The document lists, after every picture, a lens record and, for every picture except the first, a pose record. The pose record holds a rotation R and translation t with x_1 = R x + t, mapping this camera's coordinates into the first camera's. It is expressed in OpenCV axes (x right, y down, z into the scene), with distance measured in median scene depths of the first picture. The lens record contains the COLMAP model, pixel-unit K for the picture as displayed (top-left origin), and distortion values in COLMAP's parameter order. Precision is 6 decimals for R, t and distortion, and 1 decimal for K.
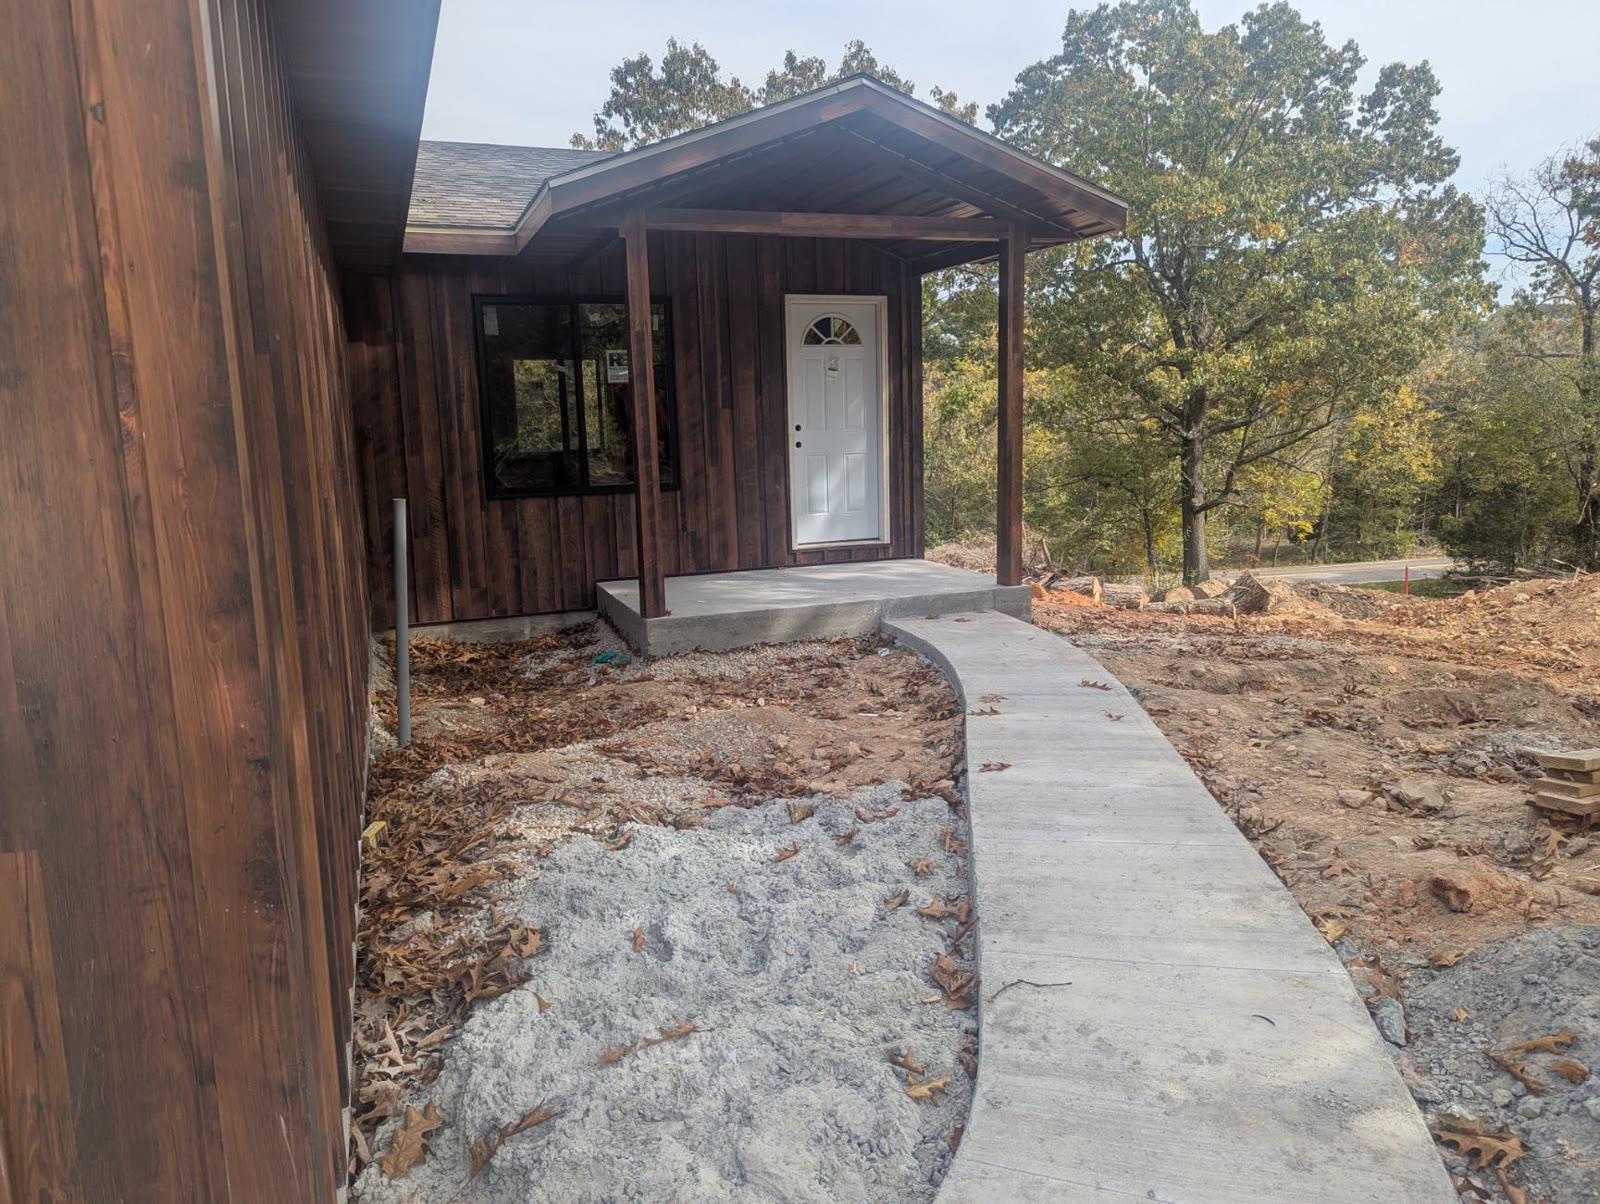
lens RADIAL K [[1121.3, 0, 793.2], [0, 1121.3, 599.8], [0, 0, 1]] dist [0.075992, -0.074064]
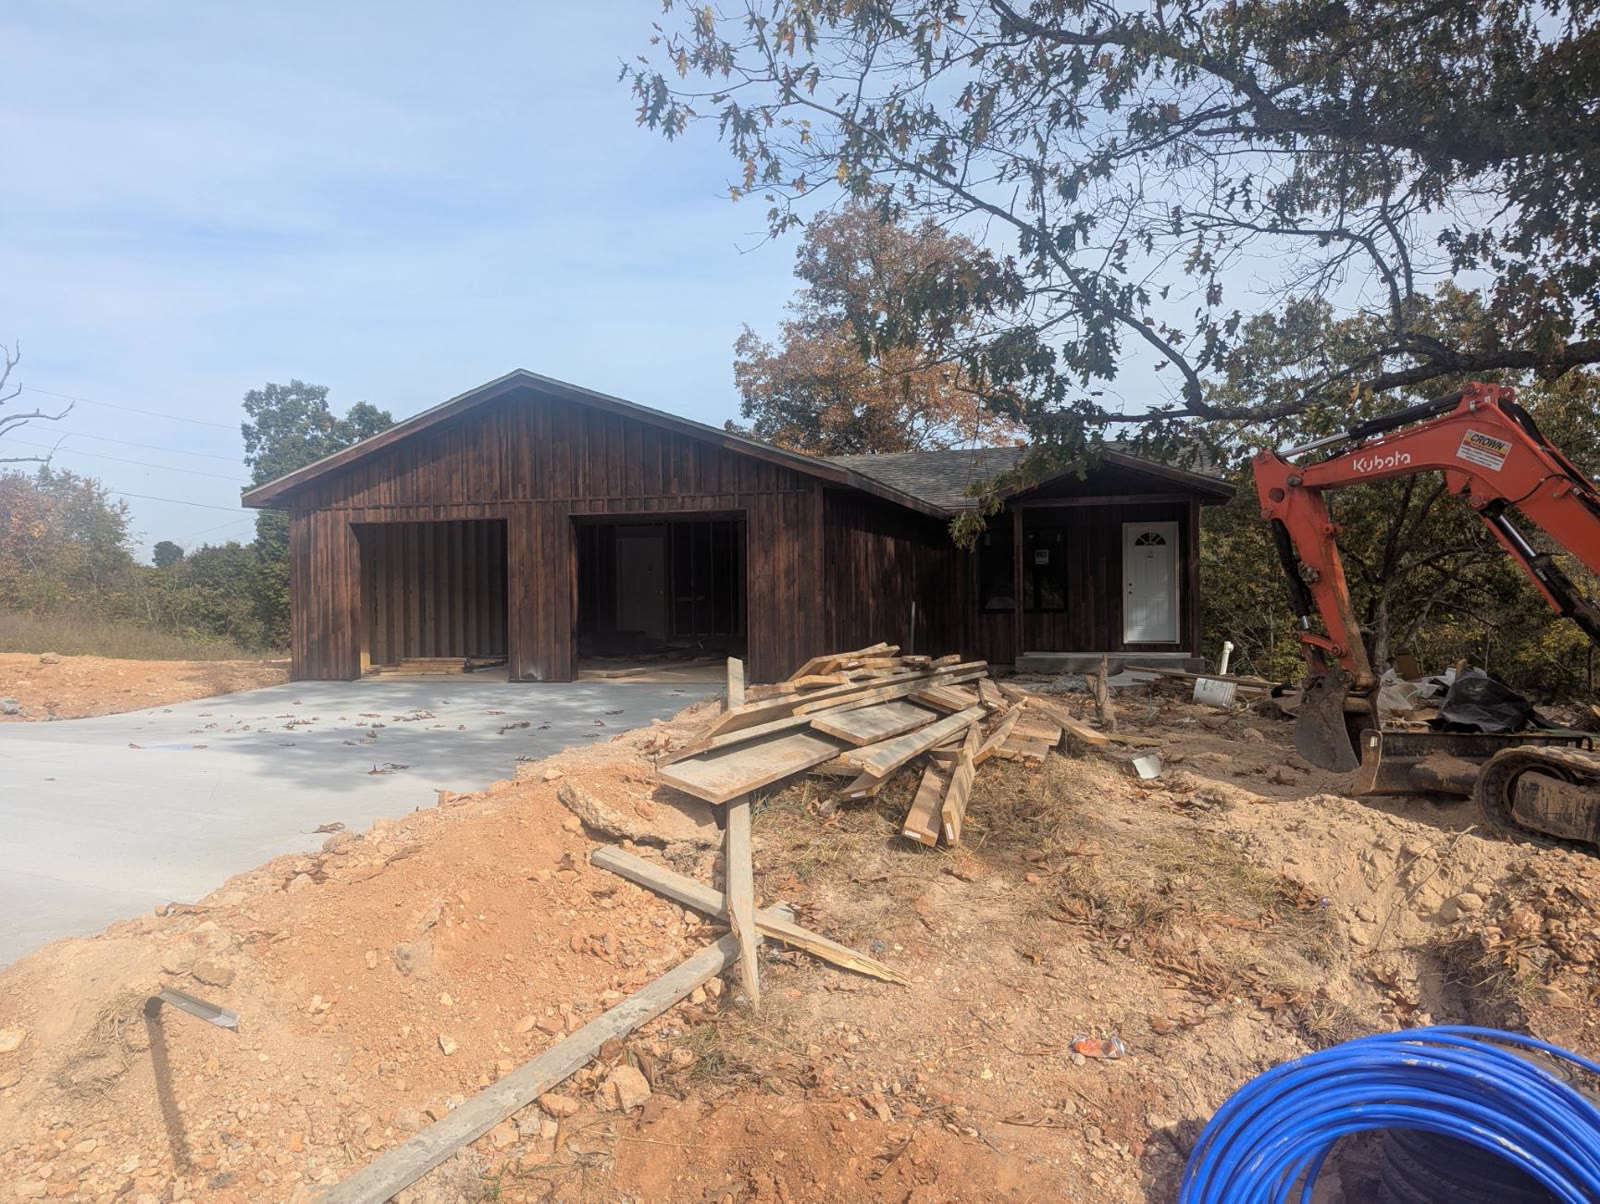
lens RADIAL K [[1171.1, 0, 800.0], [0, 1171.1, 602.0], [0, 0, 1]] dist [0.081554, -0.094125]
pose [[0.804872, 0.019732, -0.593120, 0.753215], [-0.108855, 0.987399, -0.114868, 0.180213], [0.583380, 0.157018, 0.796877, -1.005139]]
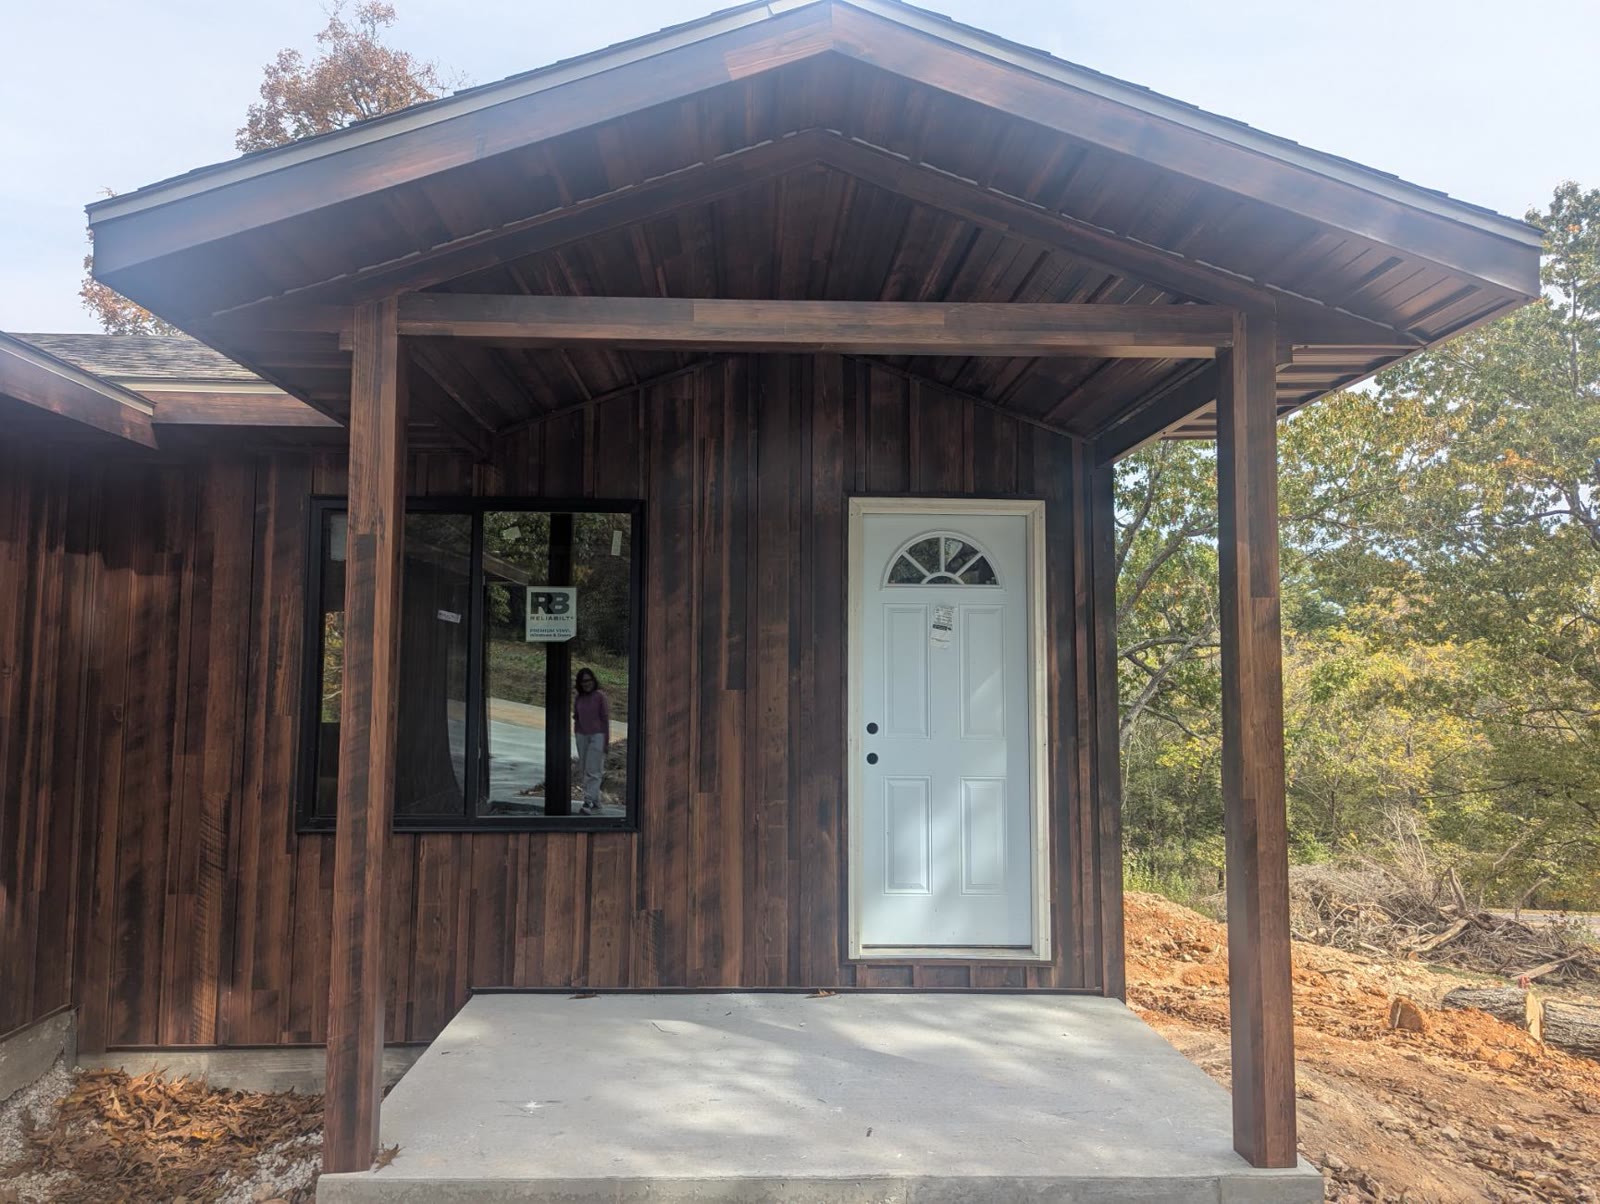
lens RADIAL K [[1121.3, 0, 793.2], [0, 1121.3, 599.8], [0, 0, 1]] dist [0.075992, -0.074064]
pose [[0.950942, 0.014561, -0.309028, 0.129739], [-0.084751, 0.972941, -0.214951, -0.088213], [0.297536, 0.230596, 0.926444, 0.438879]]
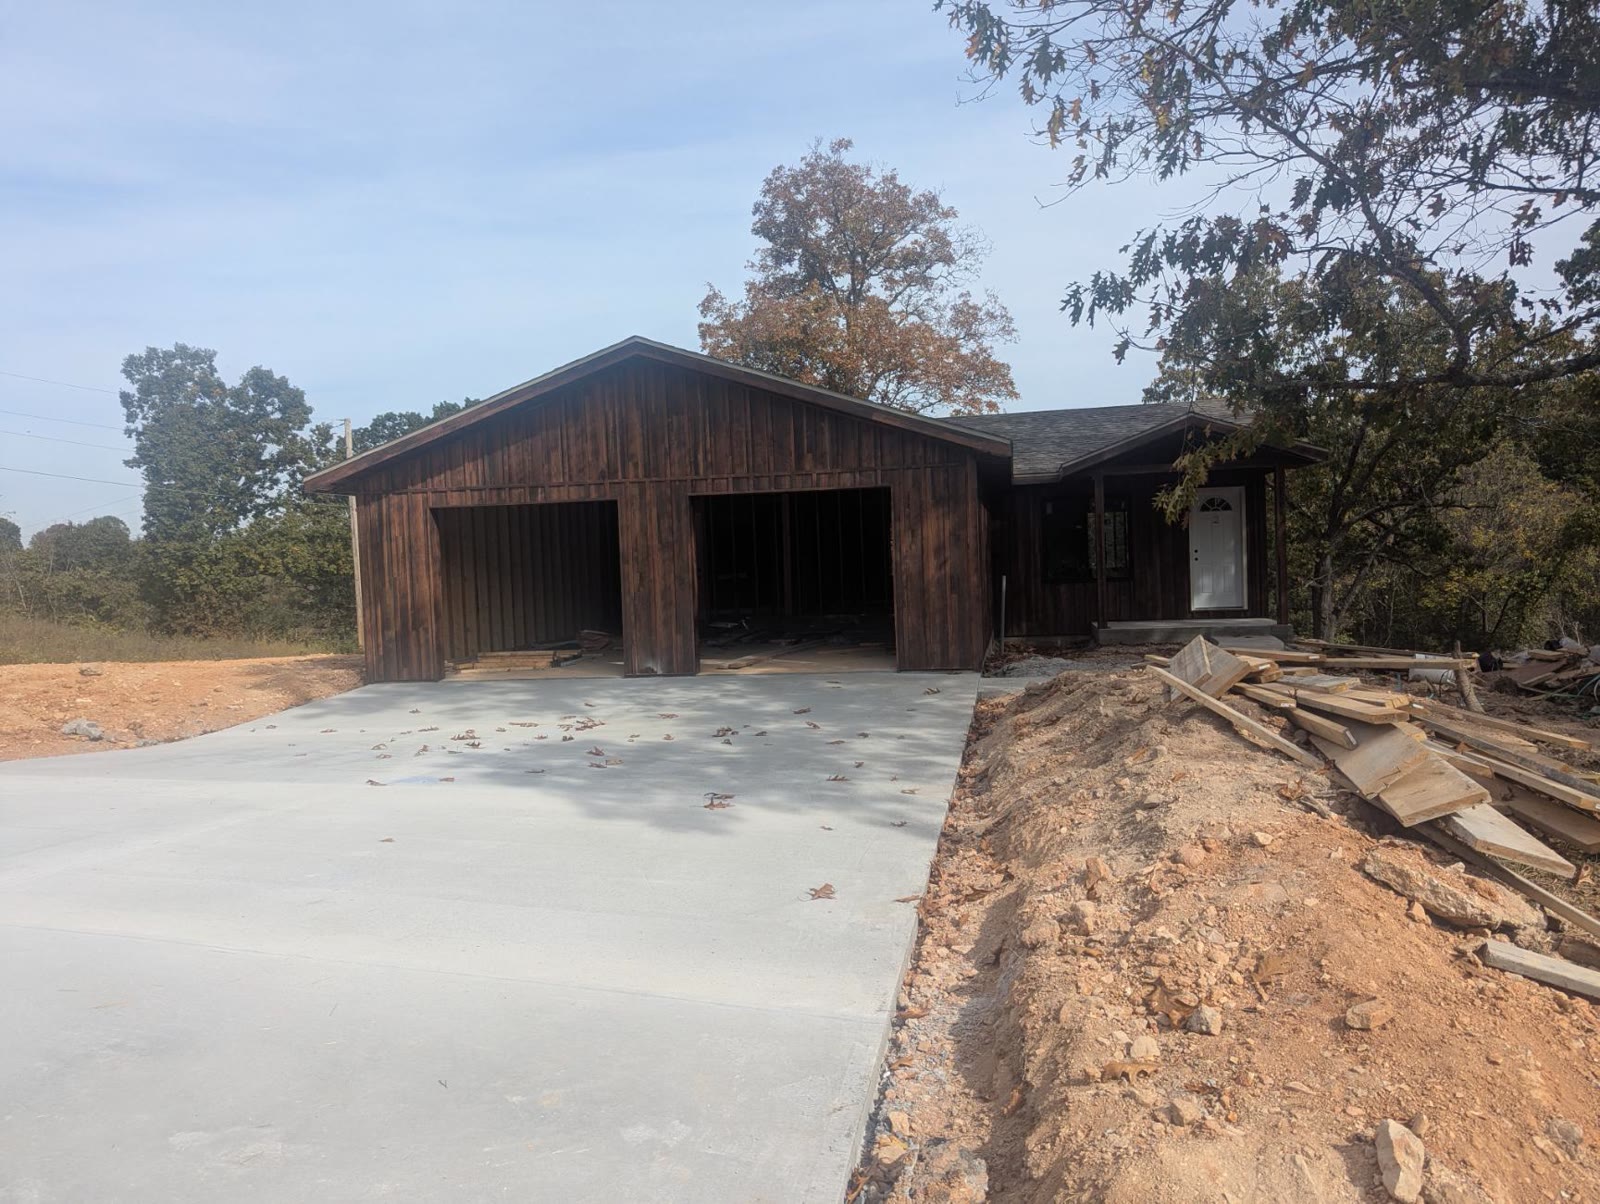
lens RADIAL K [[1169.7, 0, 810.4], [0, 1169.7, 599.1], [0, 0, 1]] dist [0.078593, -0.086703]
pose [[0.868365, 0.013077, -0.495753, 0.431428], [-0.069338, 0.993035, -0.095260, 0.173637], [0.491054, 0.117095, 0.863223, -1.106206]]
